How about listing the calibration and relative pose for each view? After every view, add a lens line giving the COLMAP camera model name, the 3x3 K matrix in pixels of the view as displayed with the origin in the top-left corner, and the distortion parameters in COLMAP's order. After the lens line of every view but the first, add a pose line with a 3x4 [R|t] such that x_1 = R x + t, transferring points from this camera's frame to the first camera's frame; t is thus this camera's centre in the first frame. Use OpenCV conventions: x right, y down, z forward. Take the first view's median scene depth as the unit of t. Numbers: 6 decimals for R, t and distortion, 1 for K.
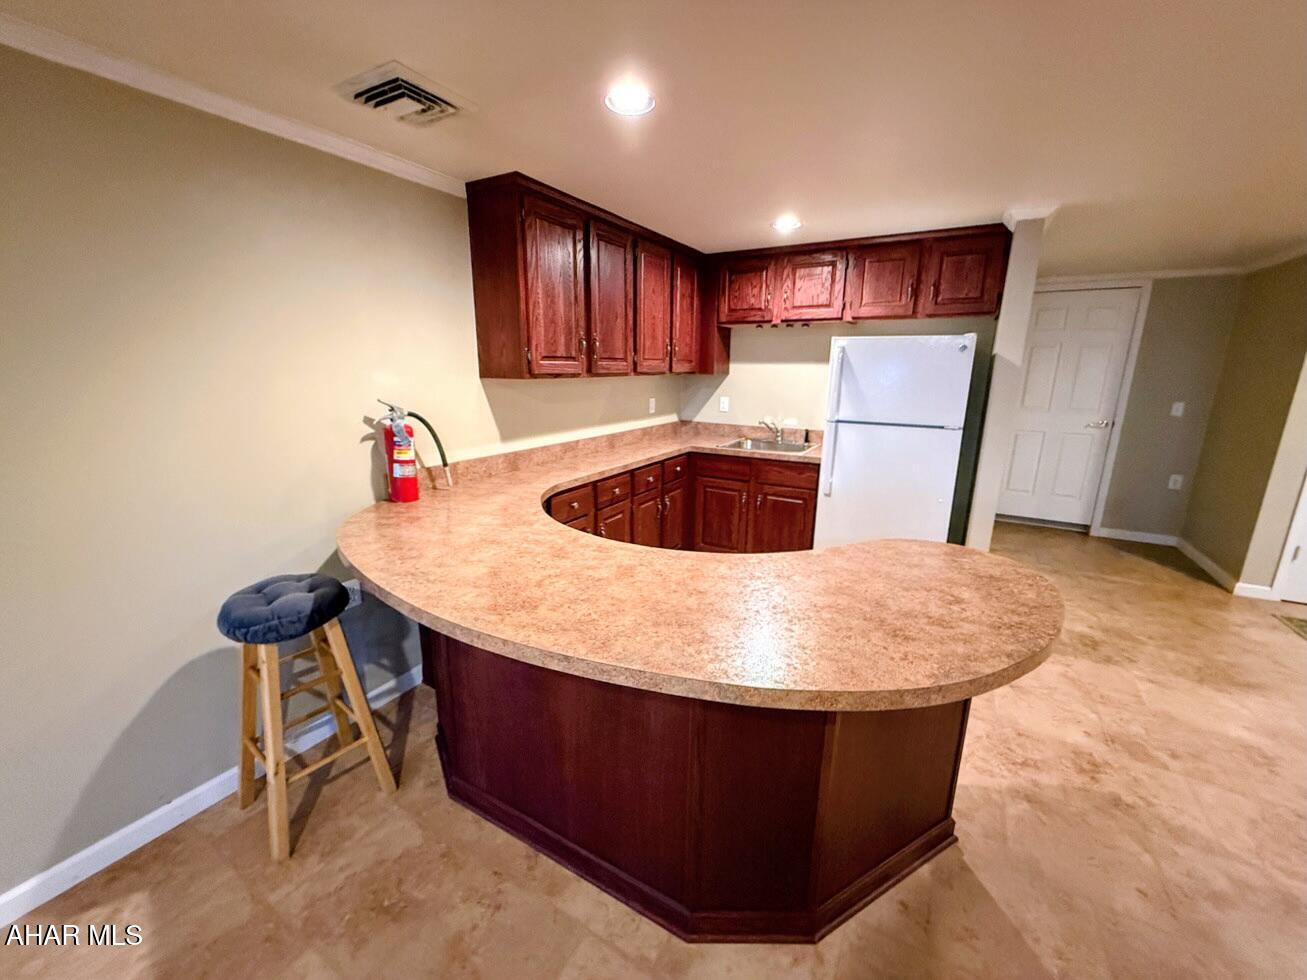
lens RADIAL K [[522.5, 0, 652.8], [0, 522.5, 492.0], [0, 0, 1]] dist [-0.000536, 0.000492]
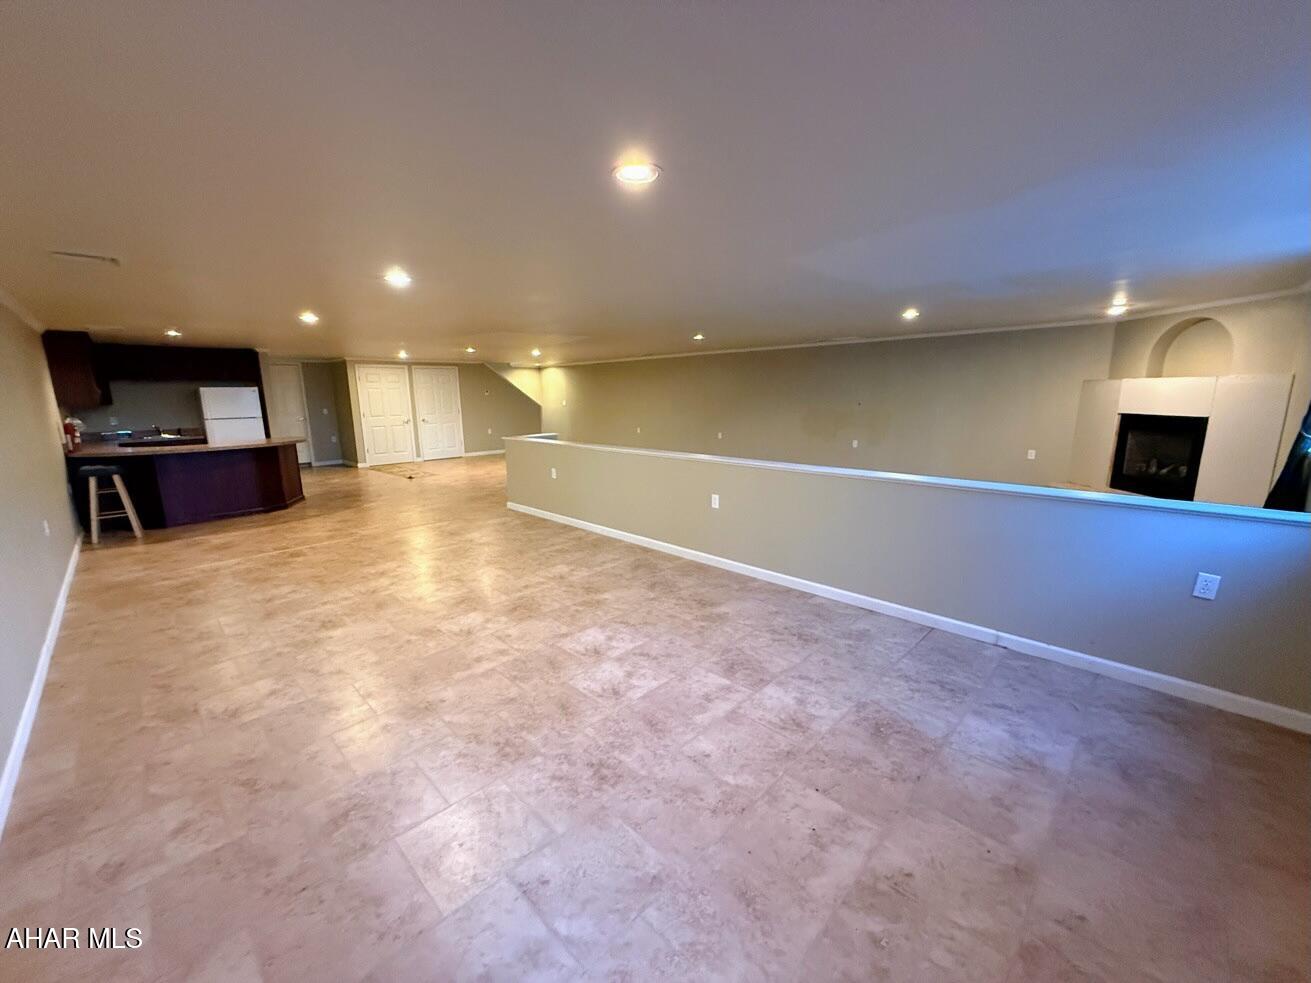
lens RADIAL K [[524.1, 0, 660.6], [0, 524.1, 493.8], [0, 0, 1]] dist [-0.000536, 0.000492]
pose [[0.250745, -0.190031, 0.949218, -1.149473], [0.240461, 0.962038, 0.129078, 0.299394], [-0.937713, 0.195884, 0.286922, -1.250334]]
